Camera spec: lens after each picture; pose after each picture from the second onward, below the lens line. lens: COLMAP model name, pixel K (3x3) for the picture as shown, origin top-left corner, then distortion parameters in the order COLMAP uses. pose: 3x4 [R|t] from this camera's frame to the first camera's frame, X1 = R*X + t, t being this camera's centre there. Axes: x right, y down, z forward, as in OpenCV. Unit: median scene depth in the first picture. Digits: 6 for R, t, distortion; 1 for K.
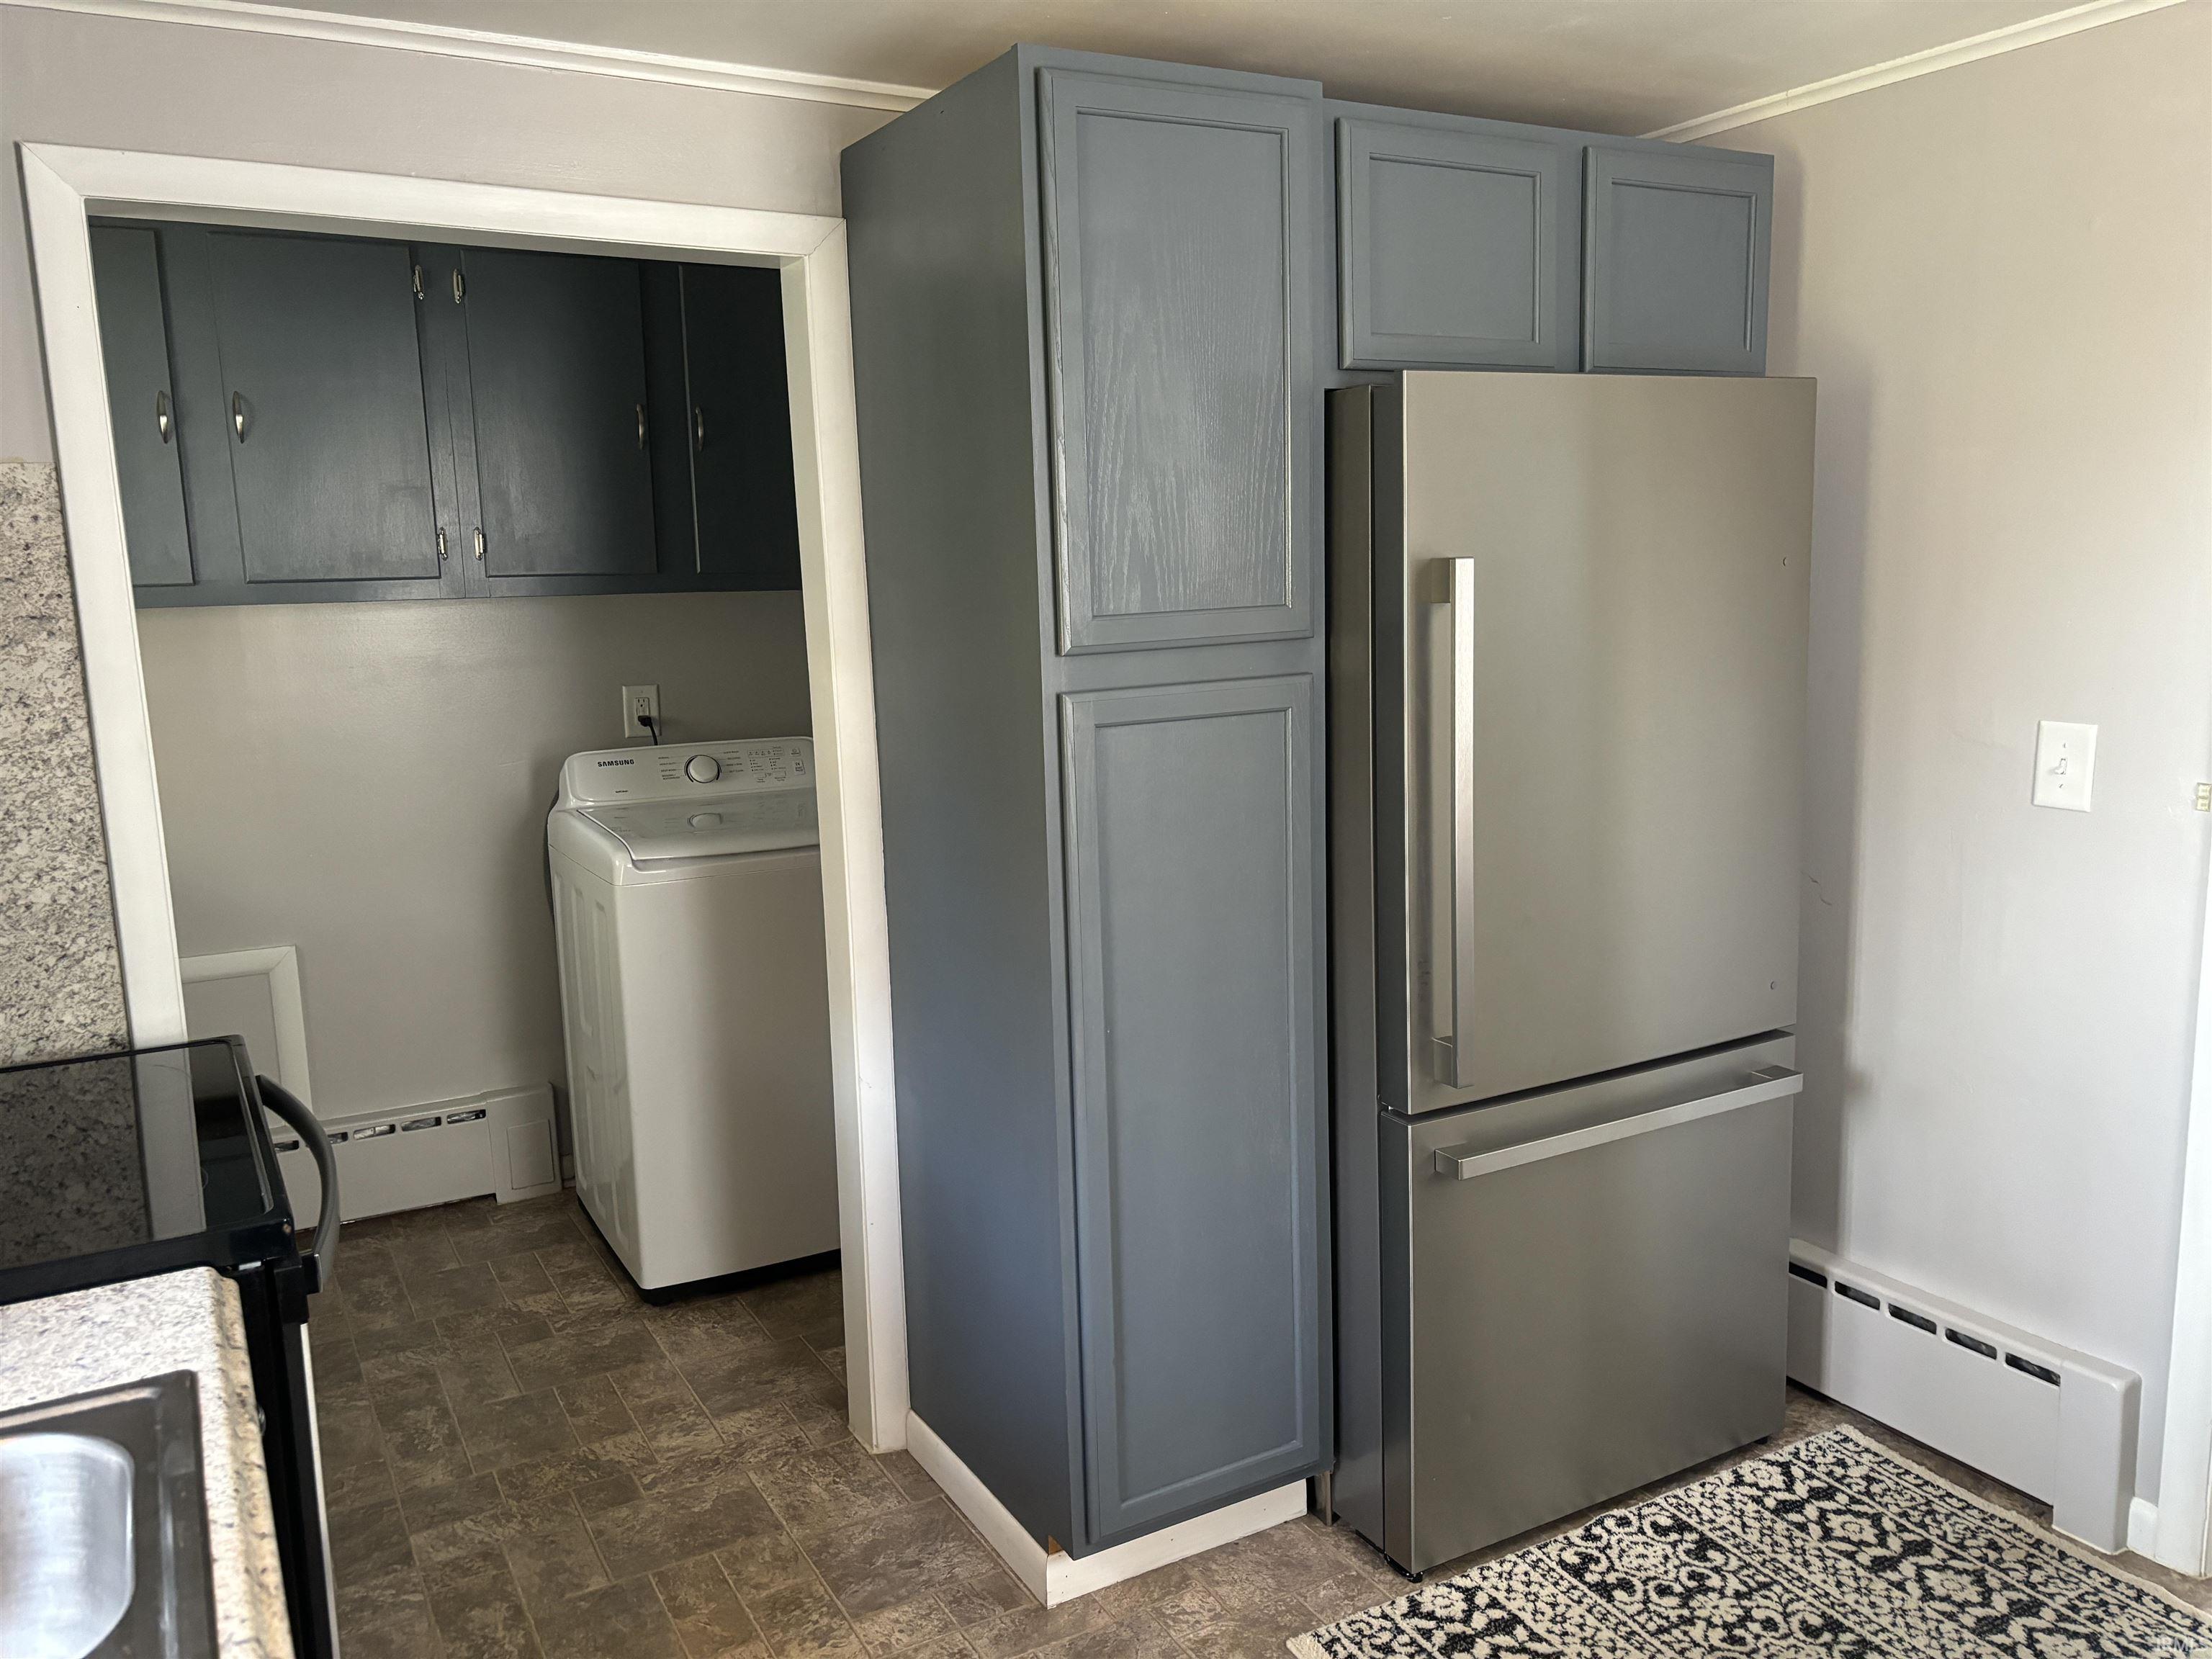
lens RADIAL K [[1700.4, 0, 1106.0], [0, 1700.4, 829.5], [0, 0, 1]] dist [0.004905, 0.003413]
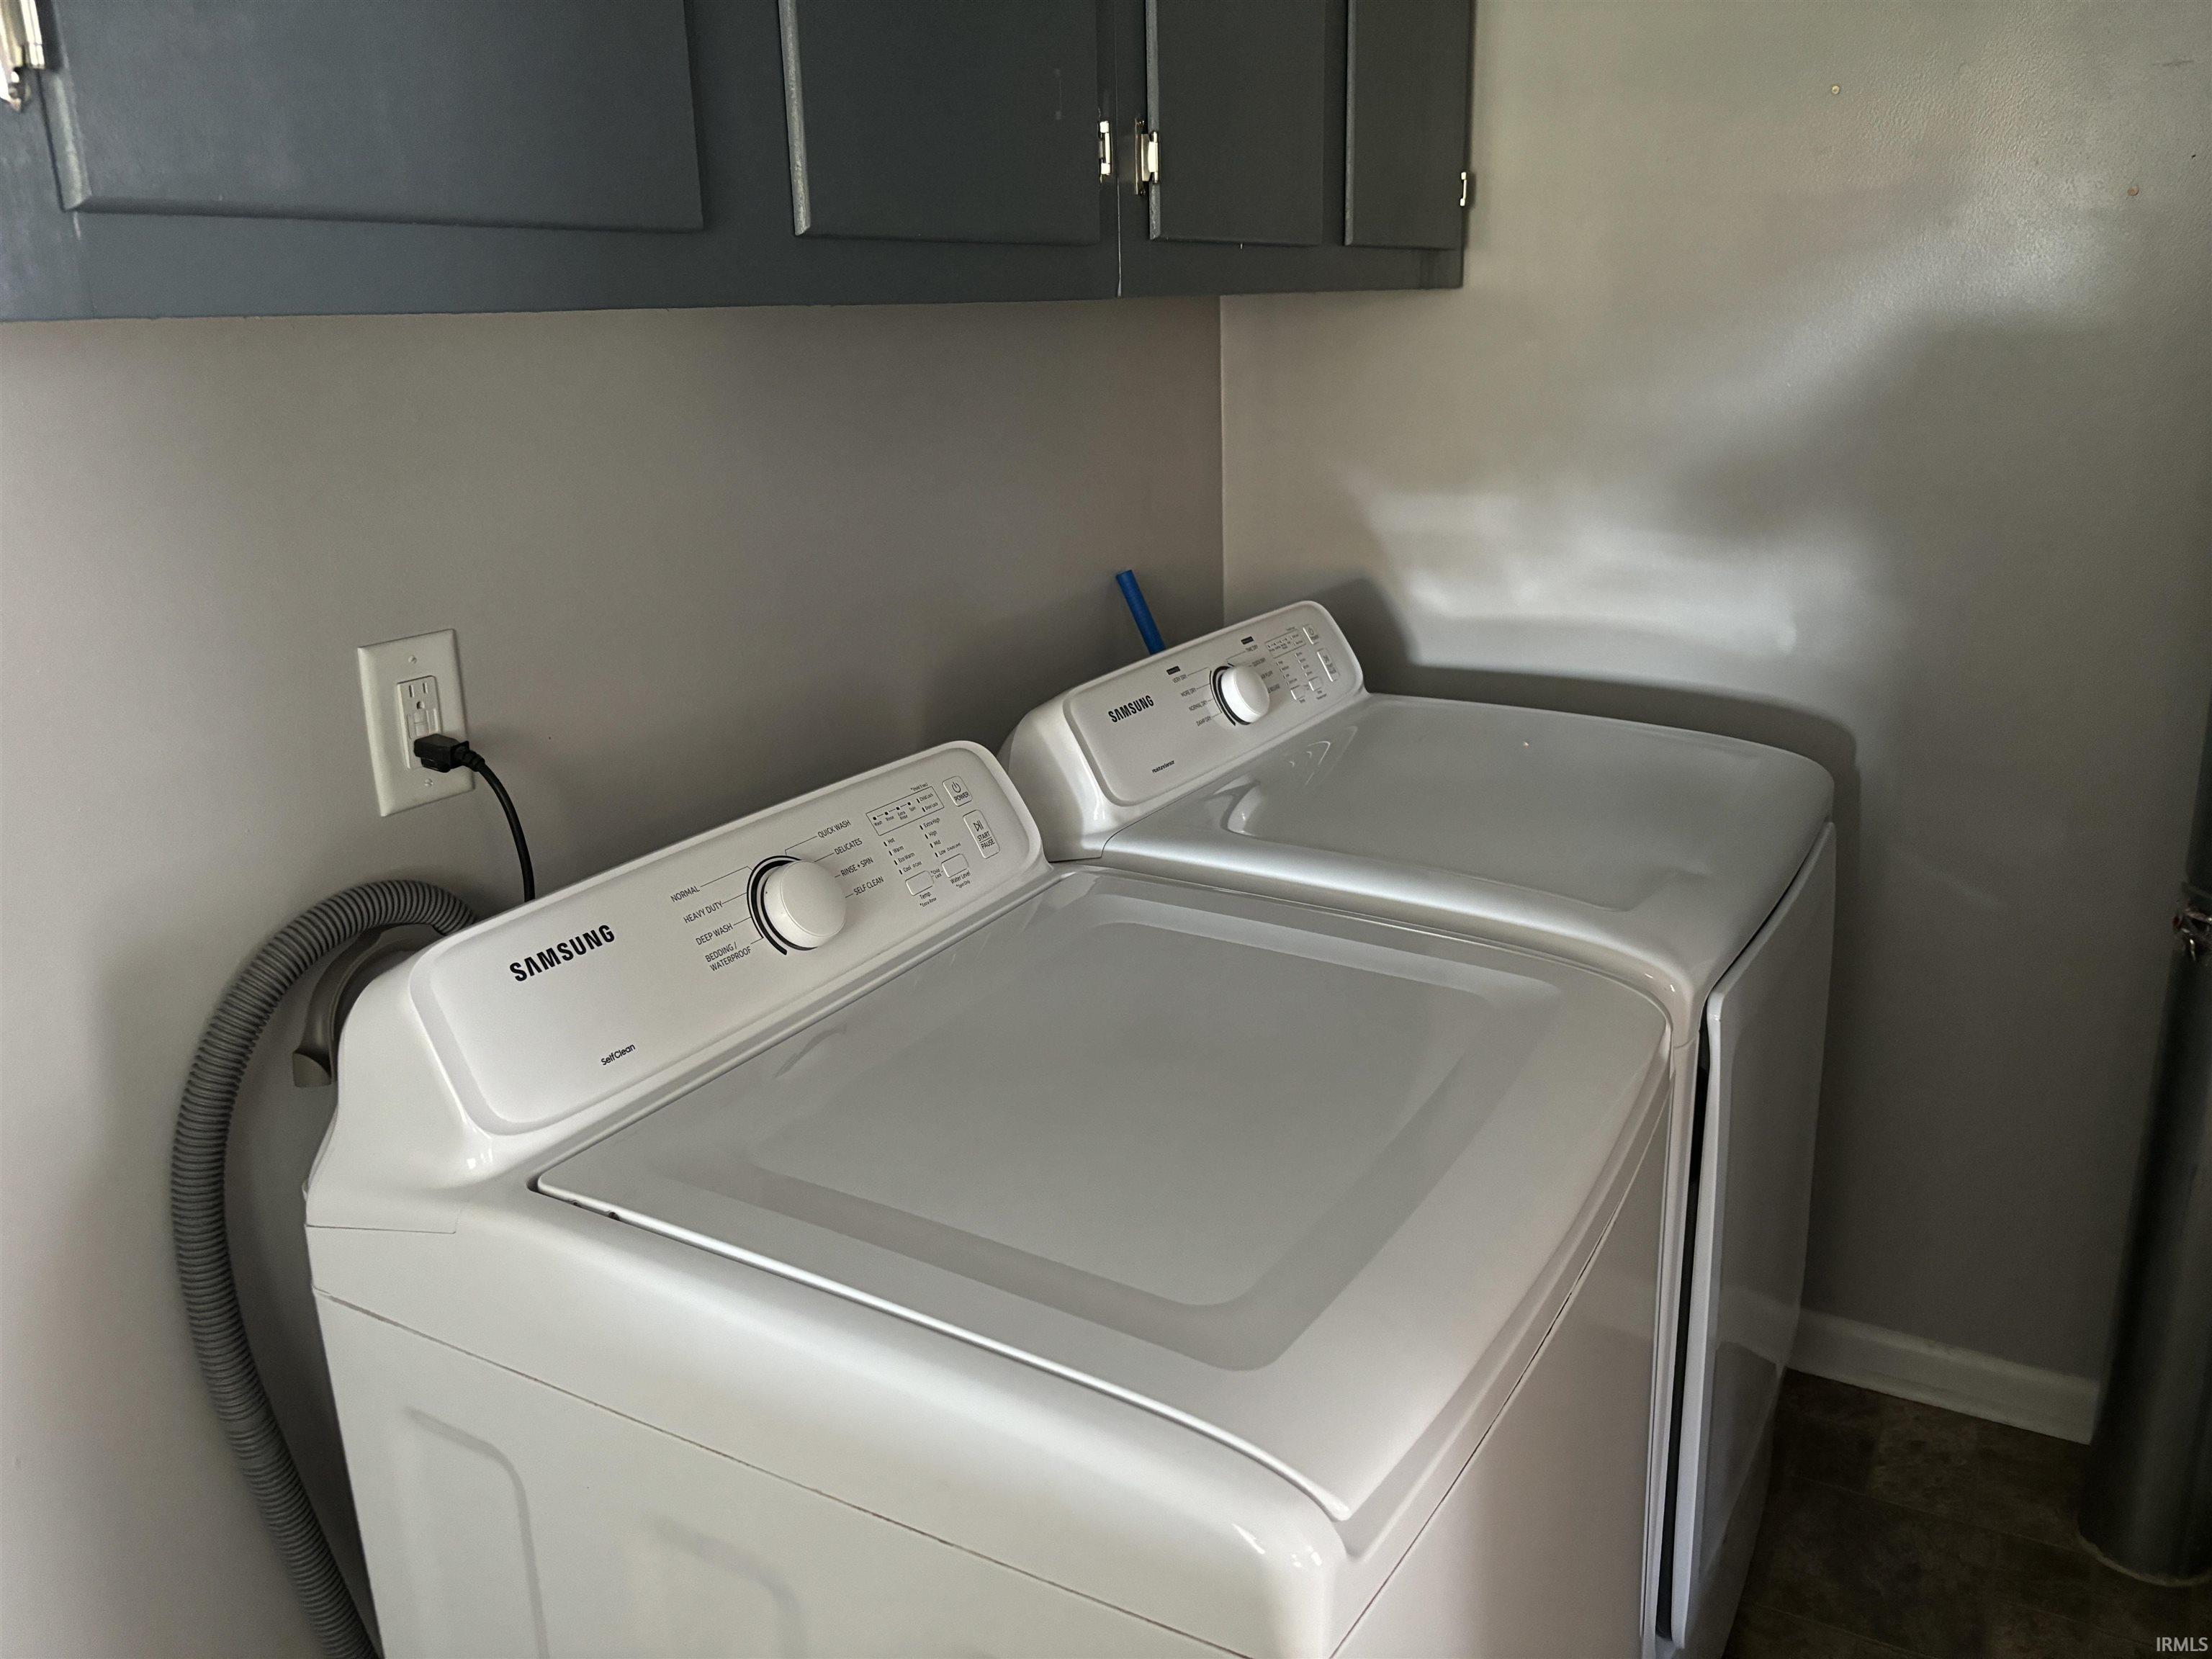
lens RADIAL K [[1700.4, 0, 1106.0], [0, 1700.4, 829.5], [0, 0, 1]] dist [0.004905, 0.003413]
pose [[0.862201, -0.153055, 0.482890, -0.330020], [0.095366, 0.985261, 0.142010, -0.085584], [-0.497508, -0.076390, 0.864089, 0.693175]]
